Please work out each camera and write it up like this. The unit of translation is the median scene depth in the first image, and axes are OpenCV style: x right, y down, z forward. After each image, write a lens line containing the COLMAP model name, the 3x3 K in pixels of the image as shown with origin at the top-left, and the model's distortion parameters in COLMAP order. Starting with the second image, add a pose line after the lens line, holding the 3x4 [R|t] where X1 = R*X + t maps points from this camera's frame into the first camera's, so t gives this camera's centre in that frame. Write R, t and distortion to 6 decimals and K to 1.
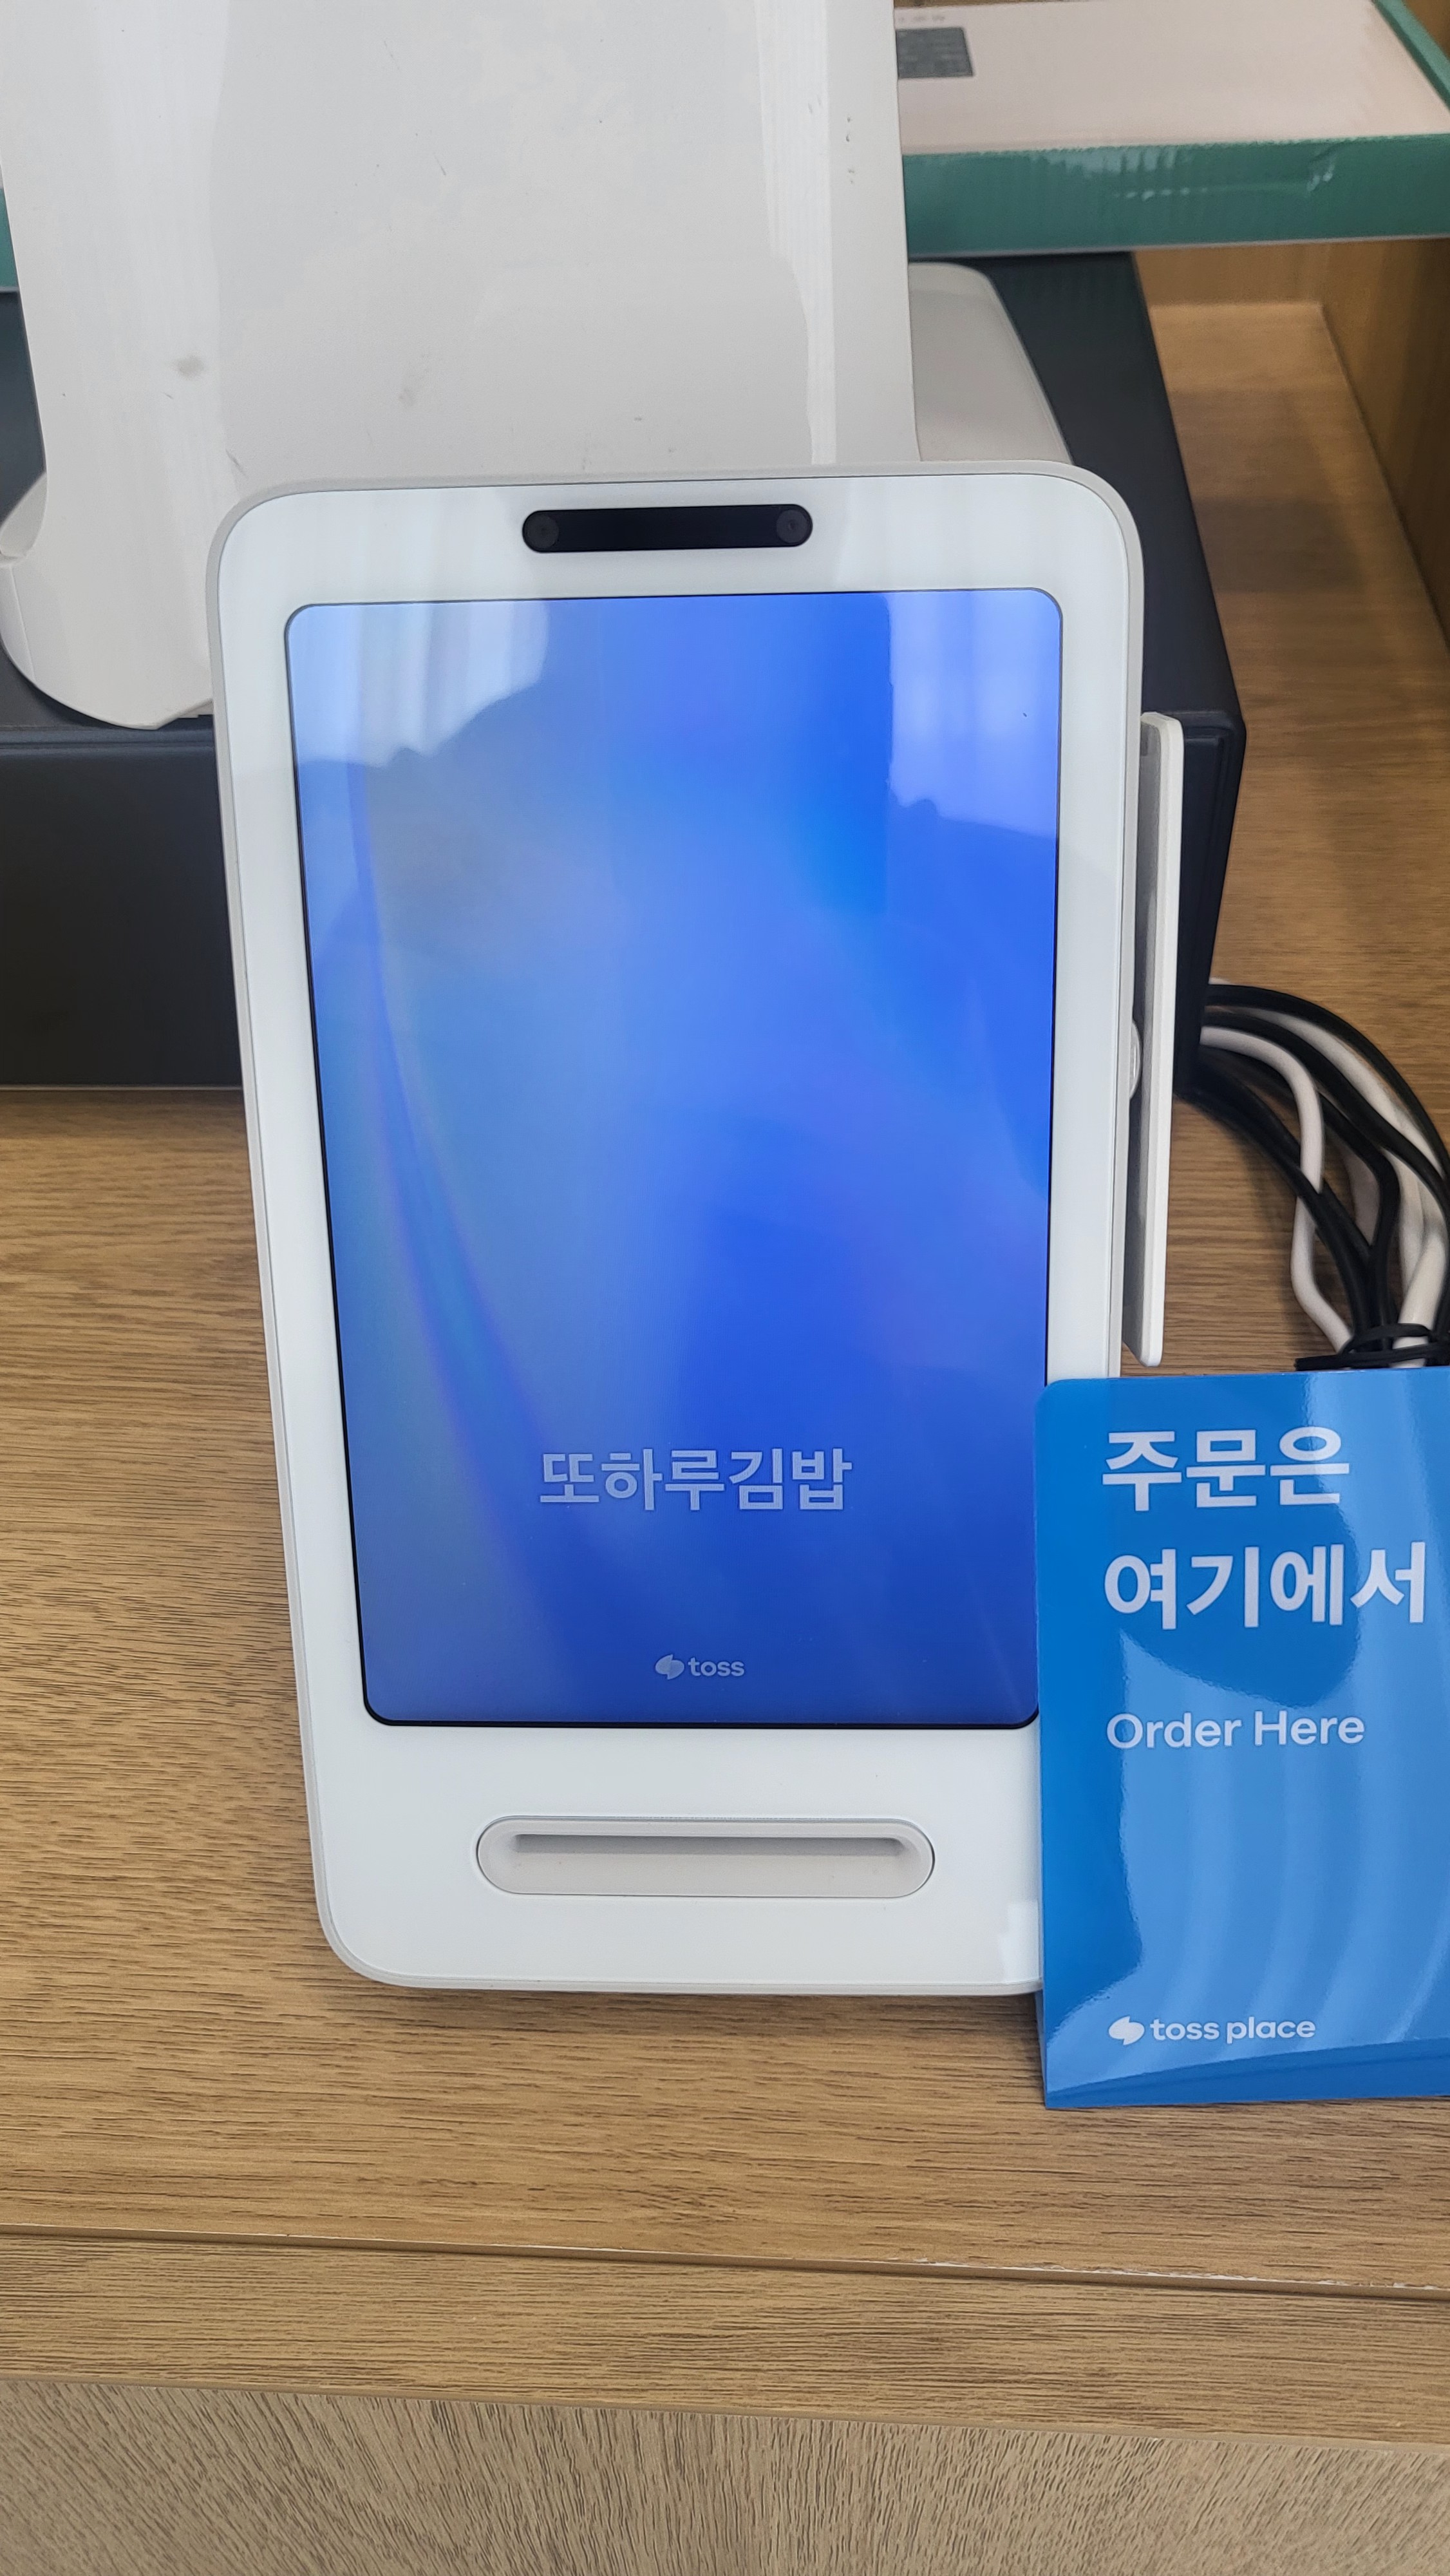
lens RADIAL K [[2057.1, 0, 757.4], [0, 2057.1, 1217.8], [0, 0, 1]] dist [-0.035114, 0.106140]
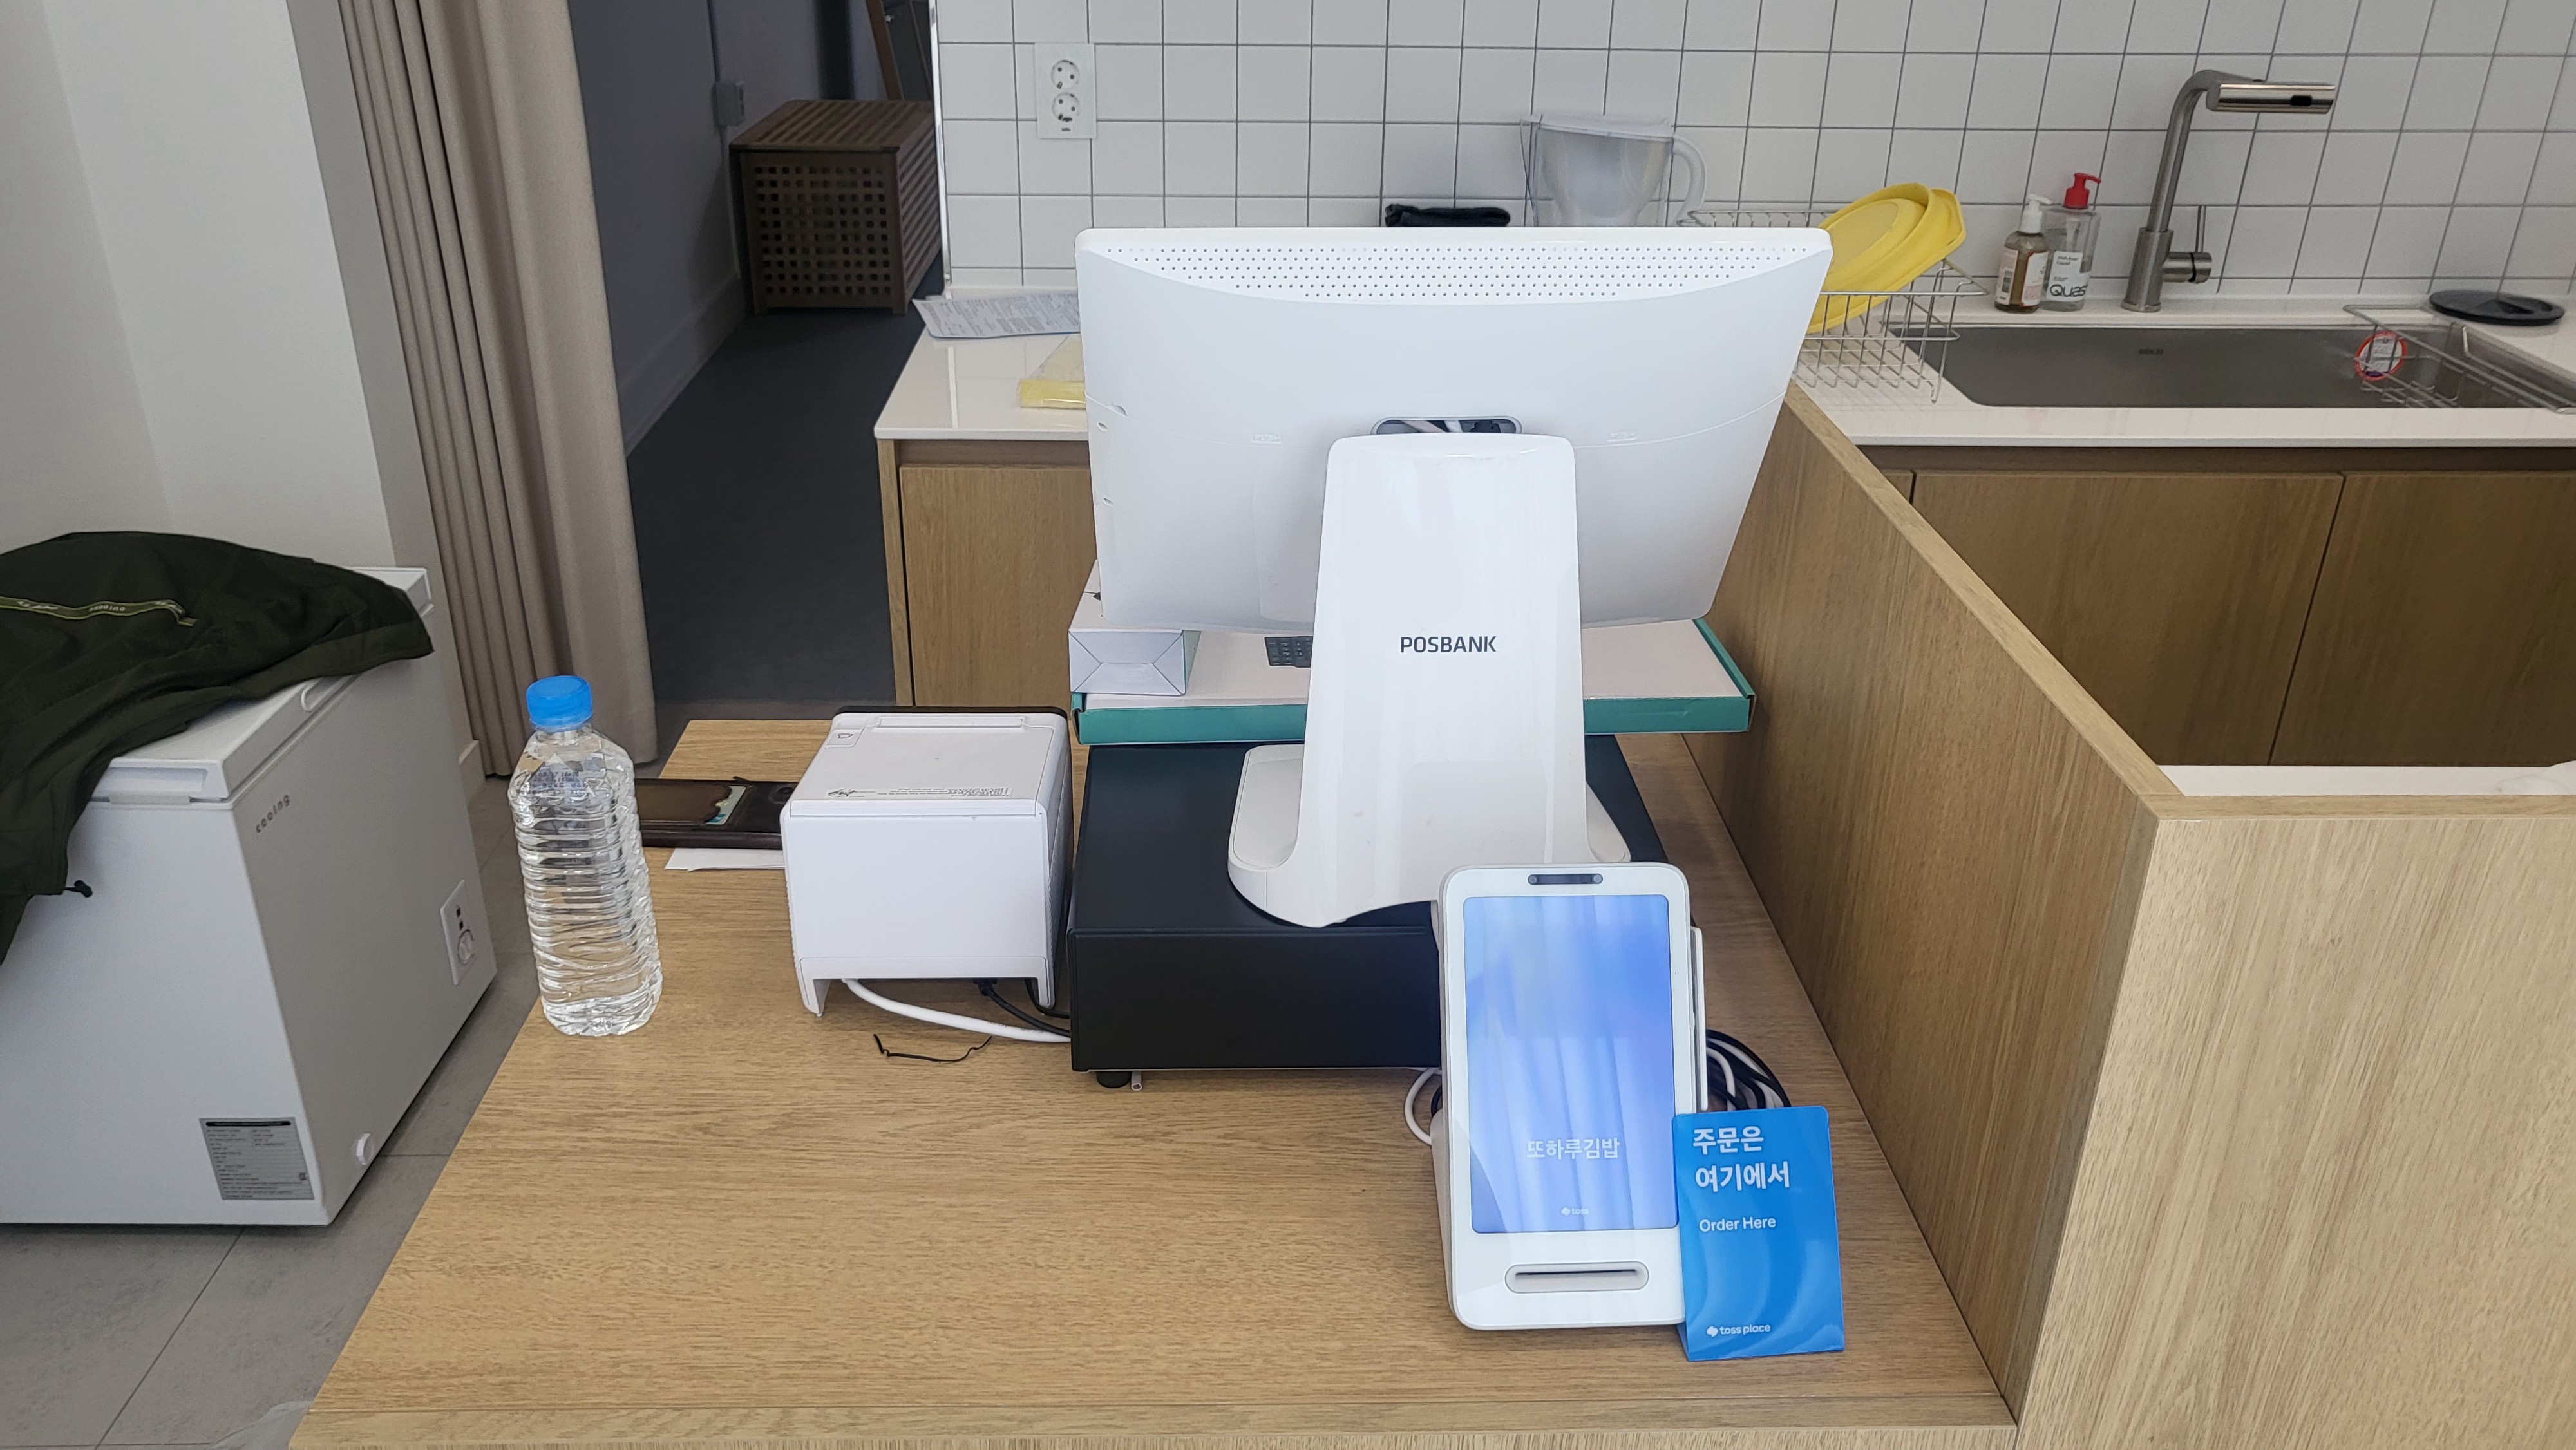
lens RADIAL K [[1992.4, 0, 1288.0], [0, 1992.4, 725.0], [0, 0, 1]] dist [0.049220, 0.004379]
pose [[0.995359, 0.009579, 0.095756, -0.828660], [0.021840, 0.946585, -0.321714, 0.521408], [-0.093723, 0.322312, 0.941982, -2.302289]]
